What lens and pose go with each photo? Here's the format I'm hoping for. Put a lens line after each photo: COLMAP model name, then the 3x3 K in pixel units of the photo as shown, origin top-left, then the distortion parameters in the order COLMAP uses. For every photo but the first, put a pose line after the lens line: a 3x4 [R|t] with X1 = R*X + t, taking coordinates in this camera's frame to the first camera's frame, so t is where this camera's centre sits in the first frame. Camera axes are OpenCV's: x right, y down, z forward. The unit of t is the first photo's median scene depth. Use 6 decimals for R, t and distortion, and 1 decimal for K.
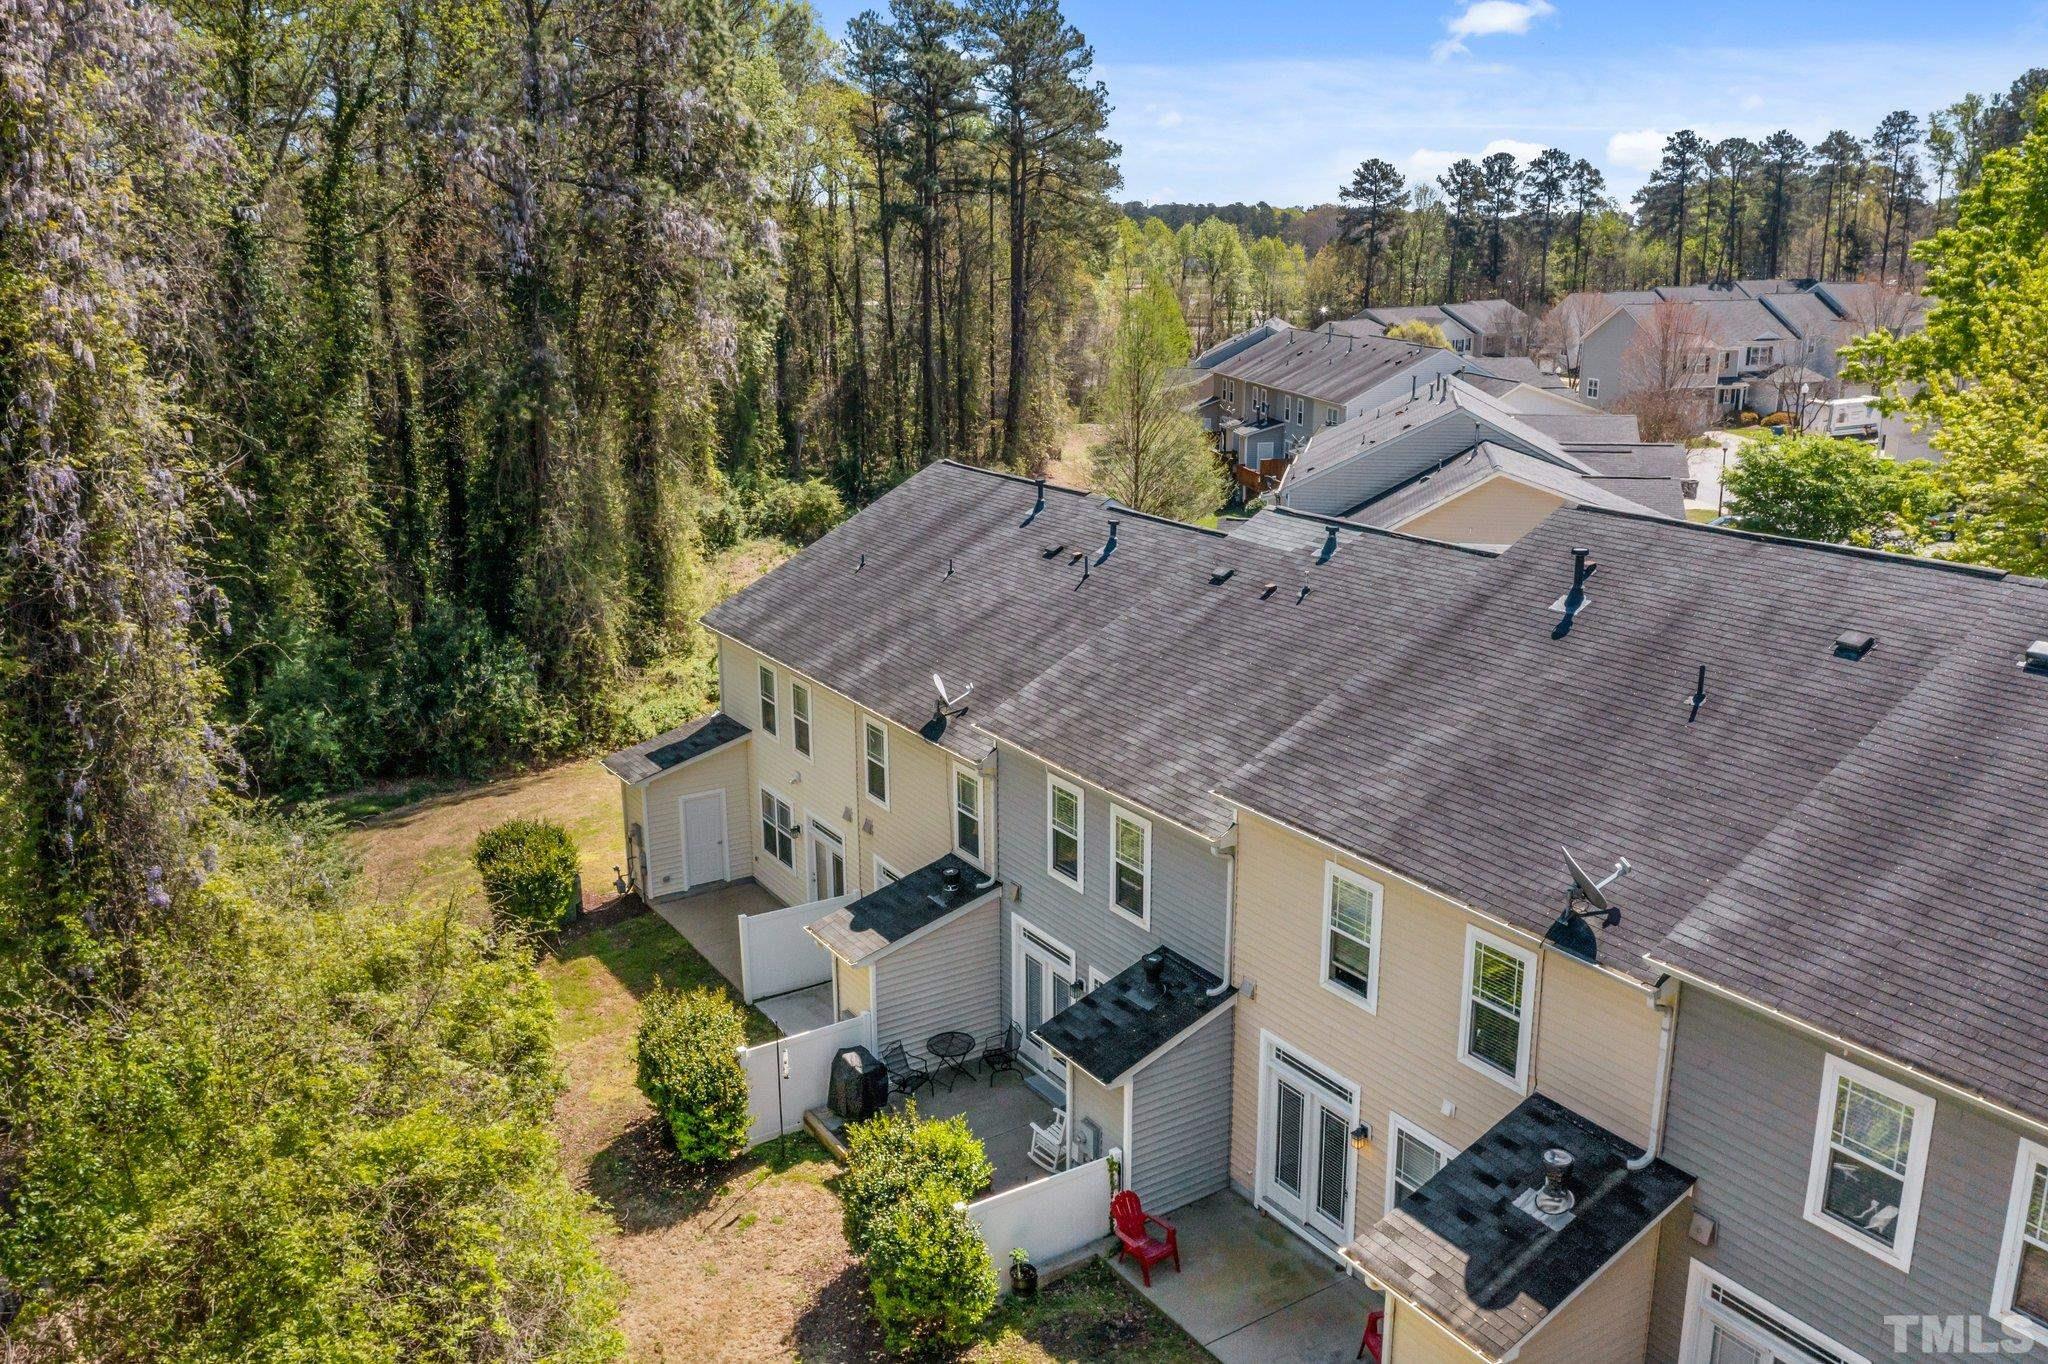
lens RADIAL K [[1646.2, 0, 1031.3], [0, 1646.2, 694.7], [0, 0, 1]] dist [-0.011602, 0.016496]
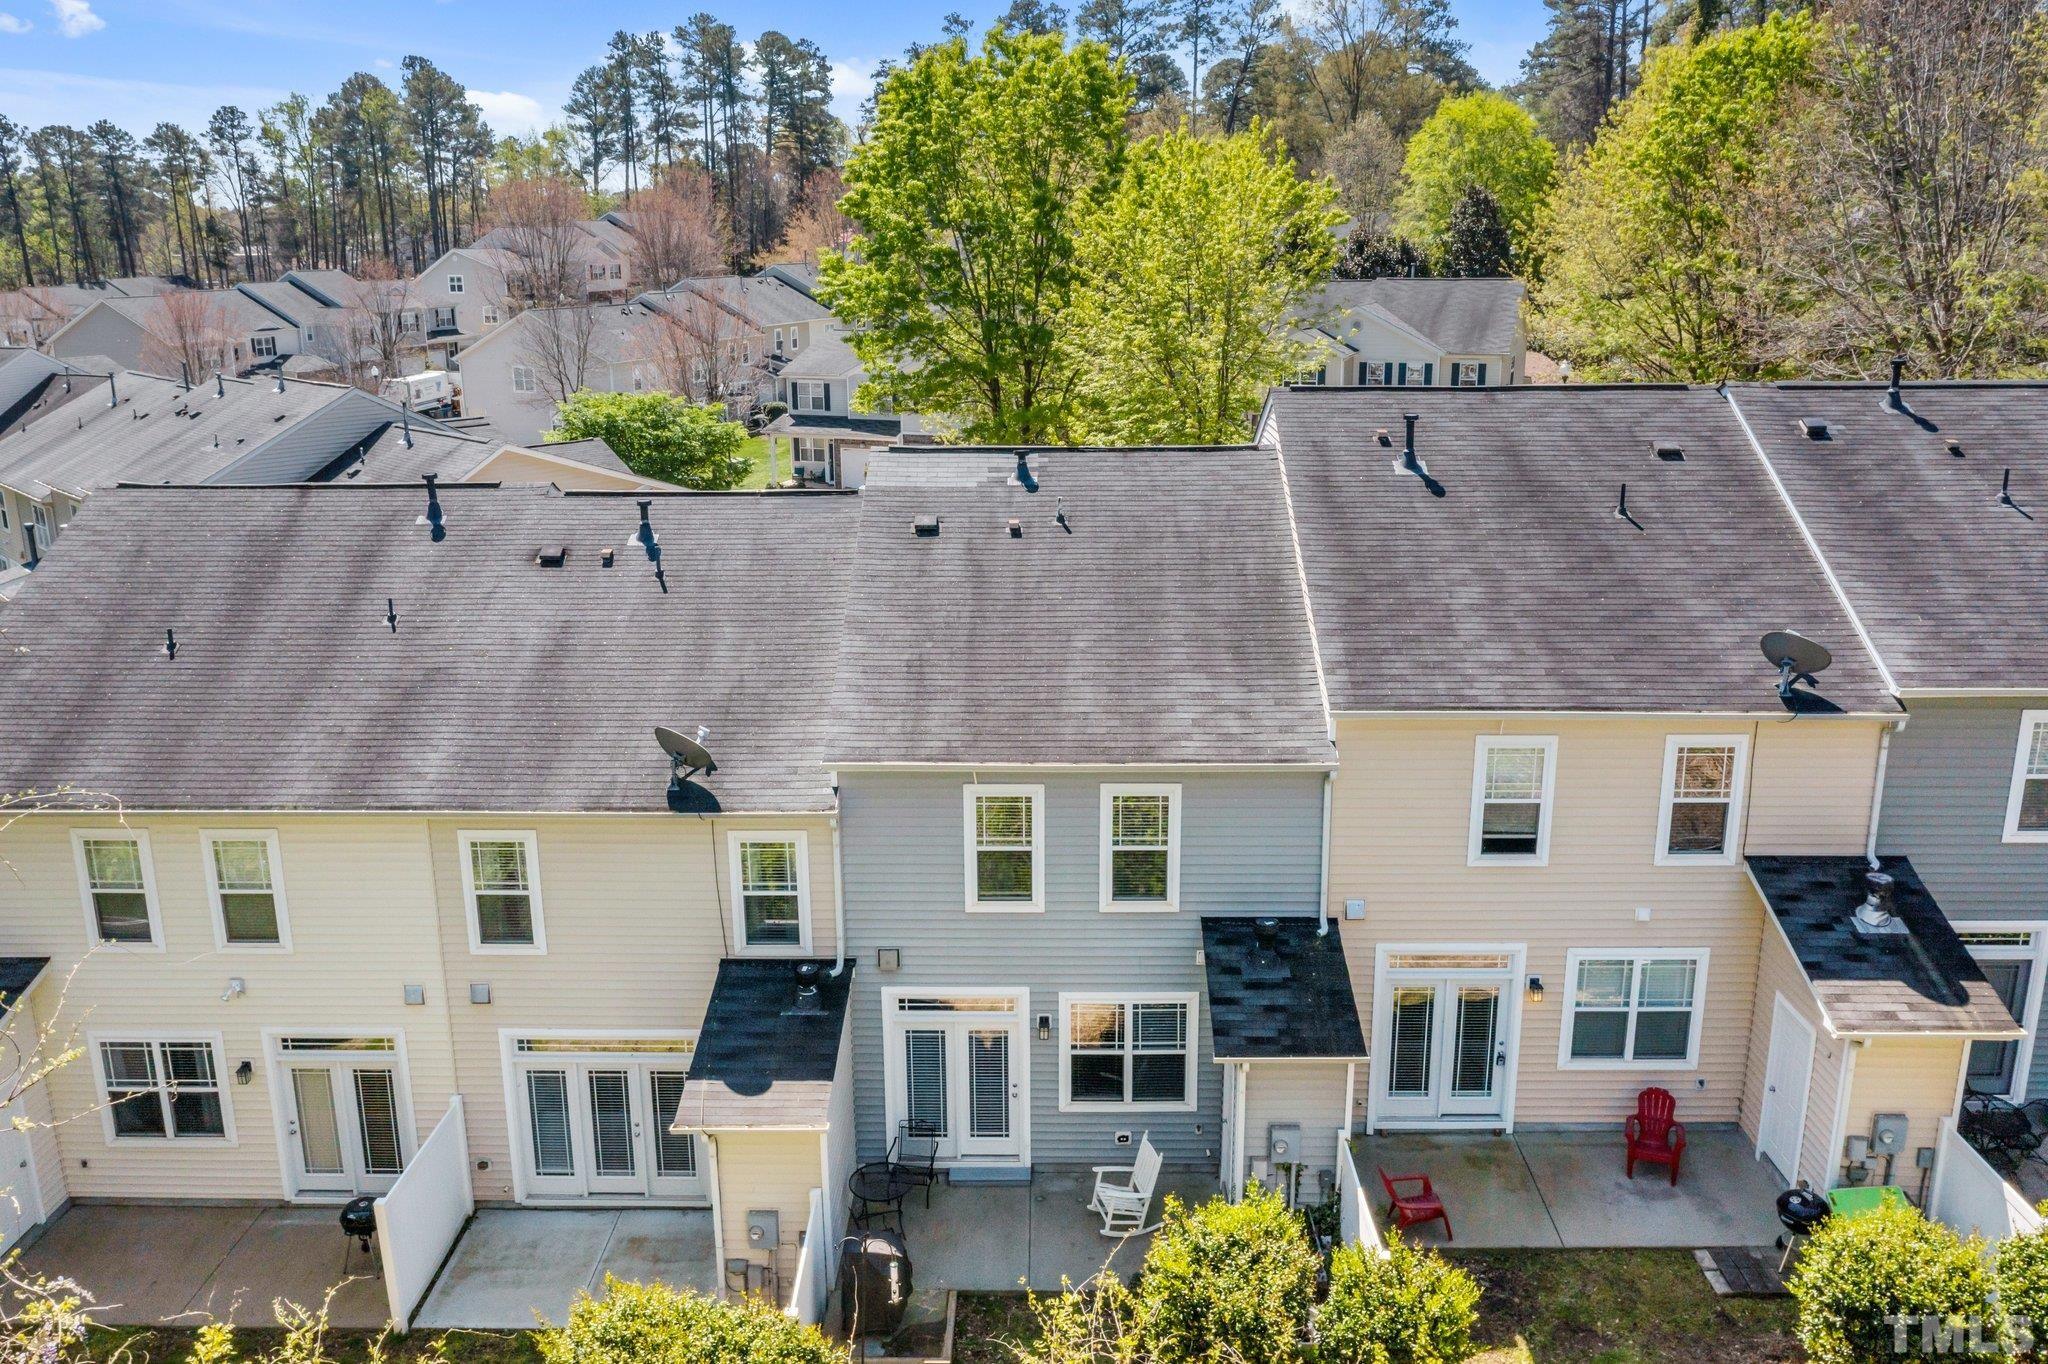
lens RADIAL K [[1646.2, 0, 1025.0], [0, 1646.2, 666.9], [0, 0, 1]] dist [-0.011602, 0.016496]
pose [[0.554367, -0.215848, 0.803795, -0.499589], [0.232264, 0.967537, 0.099629, -0.067032], [-0.799206, 0.131462, 0.586504, 0.415039]]
